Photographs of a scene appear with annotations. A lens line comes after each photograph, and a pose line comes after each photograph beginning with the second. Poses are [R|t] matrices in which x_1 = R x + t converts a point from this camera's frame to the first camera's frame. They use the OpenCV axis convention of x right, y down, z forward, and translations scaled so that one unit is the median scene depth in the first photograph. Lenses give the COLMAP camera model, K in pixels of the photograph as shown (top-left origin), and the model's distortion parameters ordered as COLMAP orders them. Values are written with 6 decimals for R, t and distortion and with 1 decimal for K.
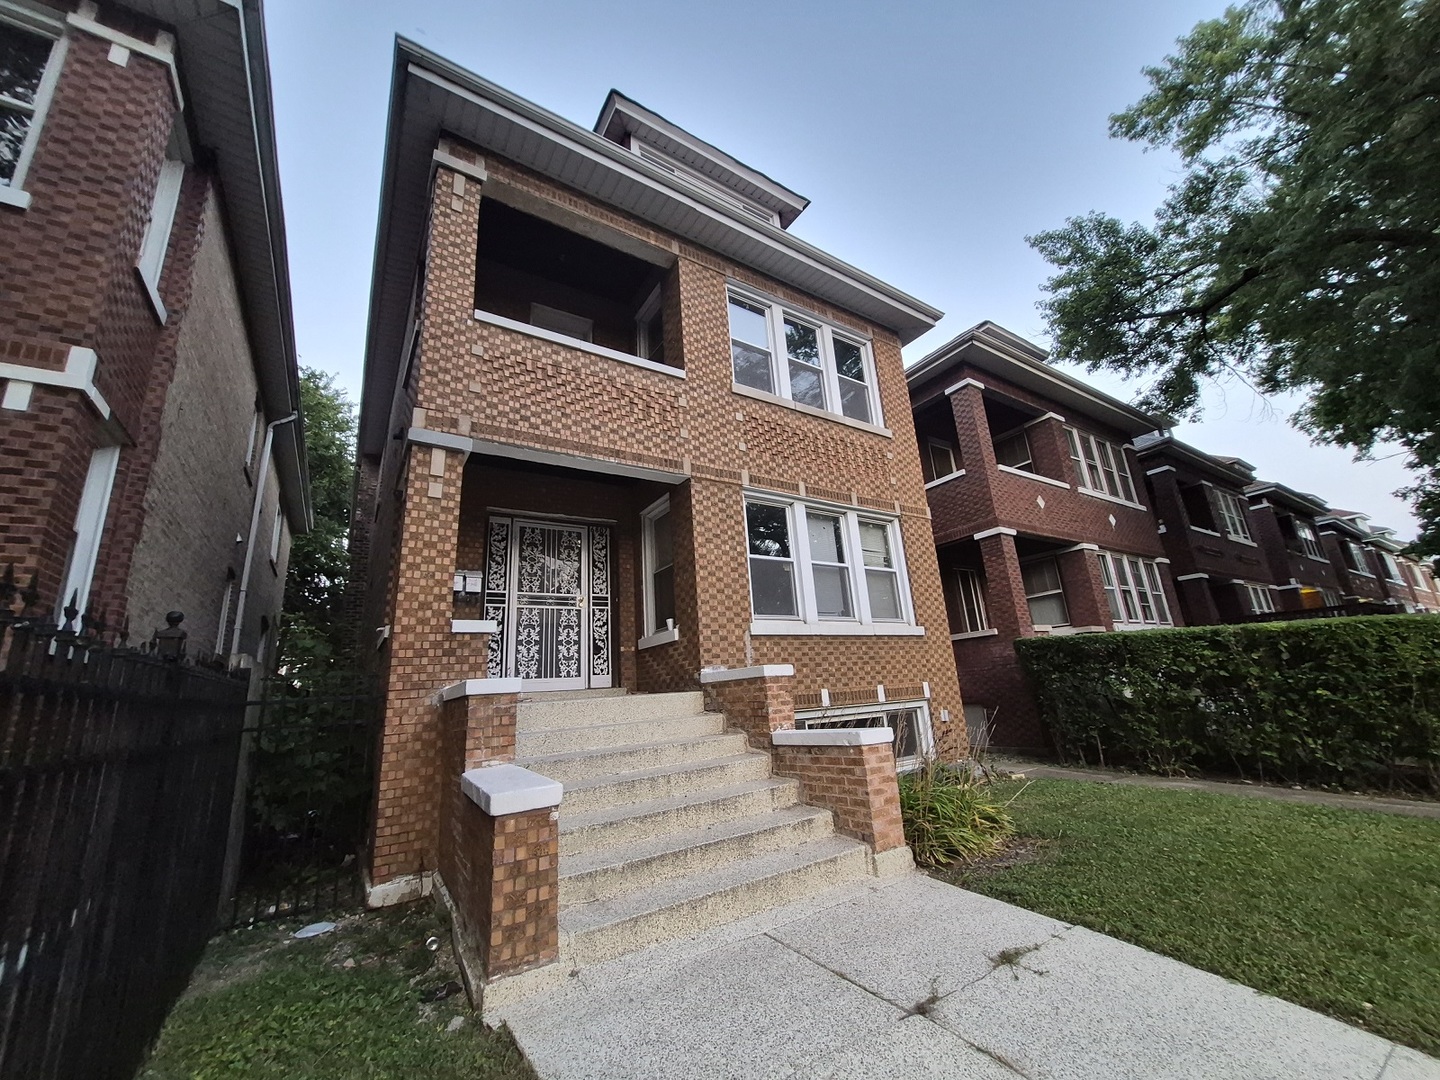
lens RADIAL K [[564.8, 0, 723.8], [0, 564.8, 537.6], [0, 0, 1]] dist [0.001563, -0.000604]
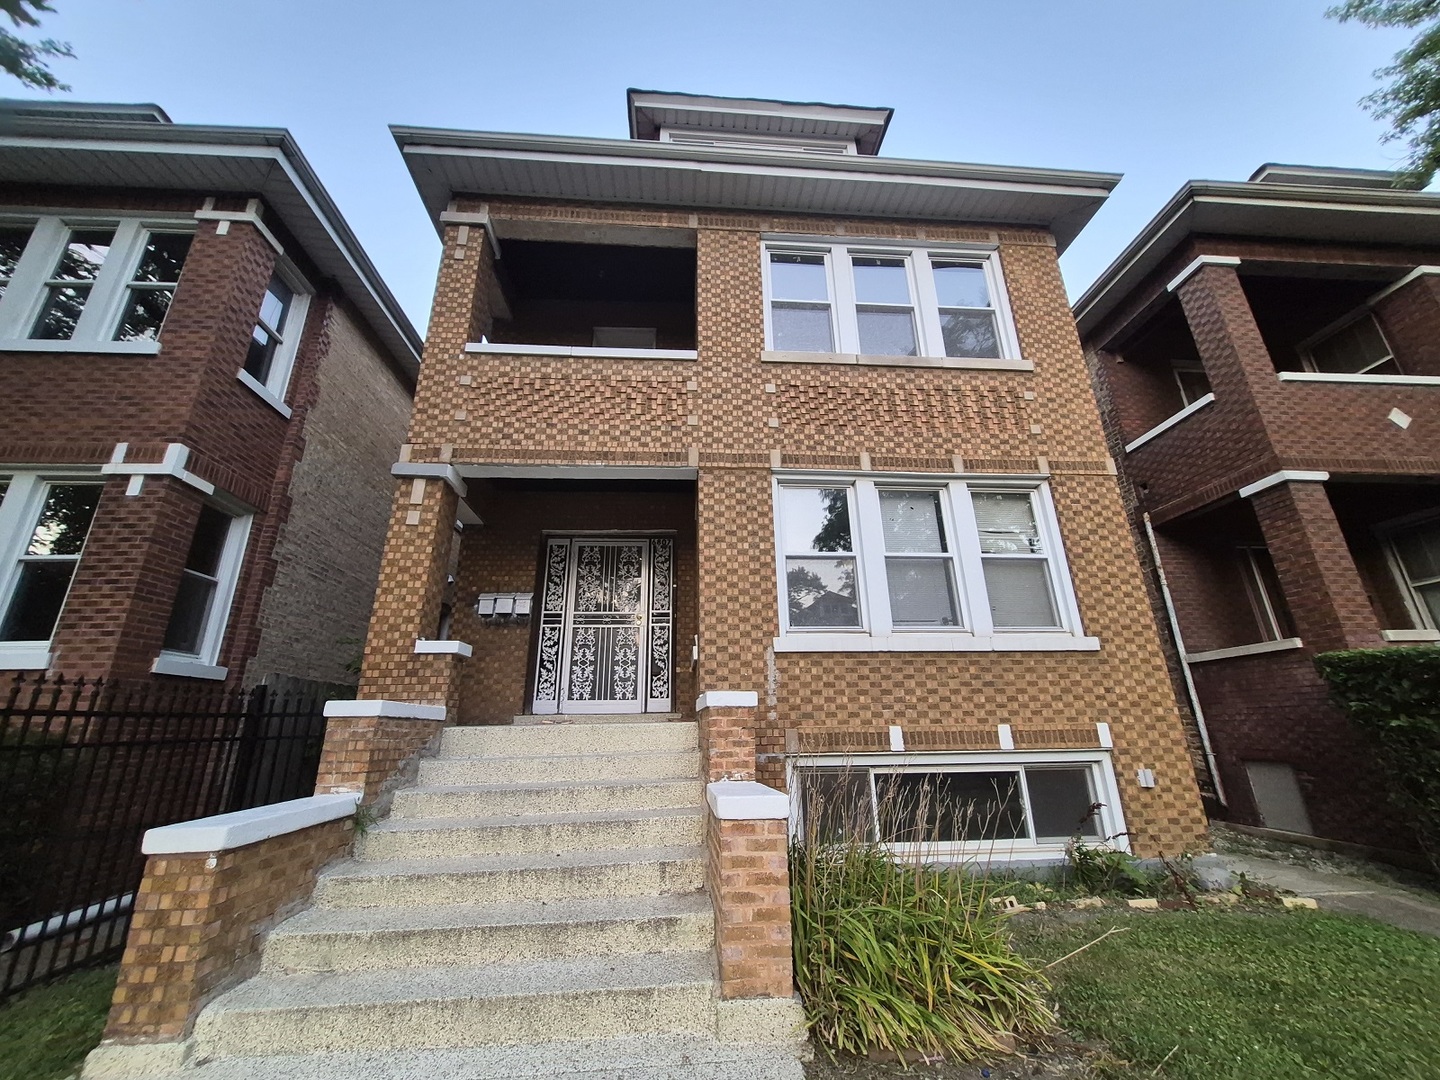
lens RADIAL K [[564.8, 0, 723.8], [0, 564.8, 537.6], [0, 0, 1]] dist [0.001563, -0.000604]
pose [[0.873136, -0.108080, -0.475345, 0.367942], [0.091605, 0.994118, -0.057770, 0.050014], [0.478793, 0.006897, 0.877901, 0.261910]]
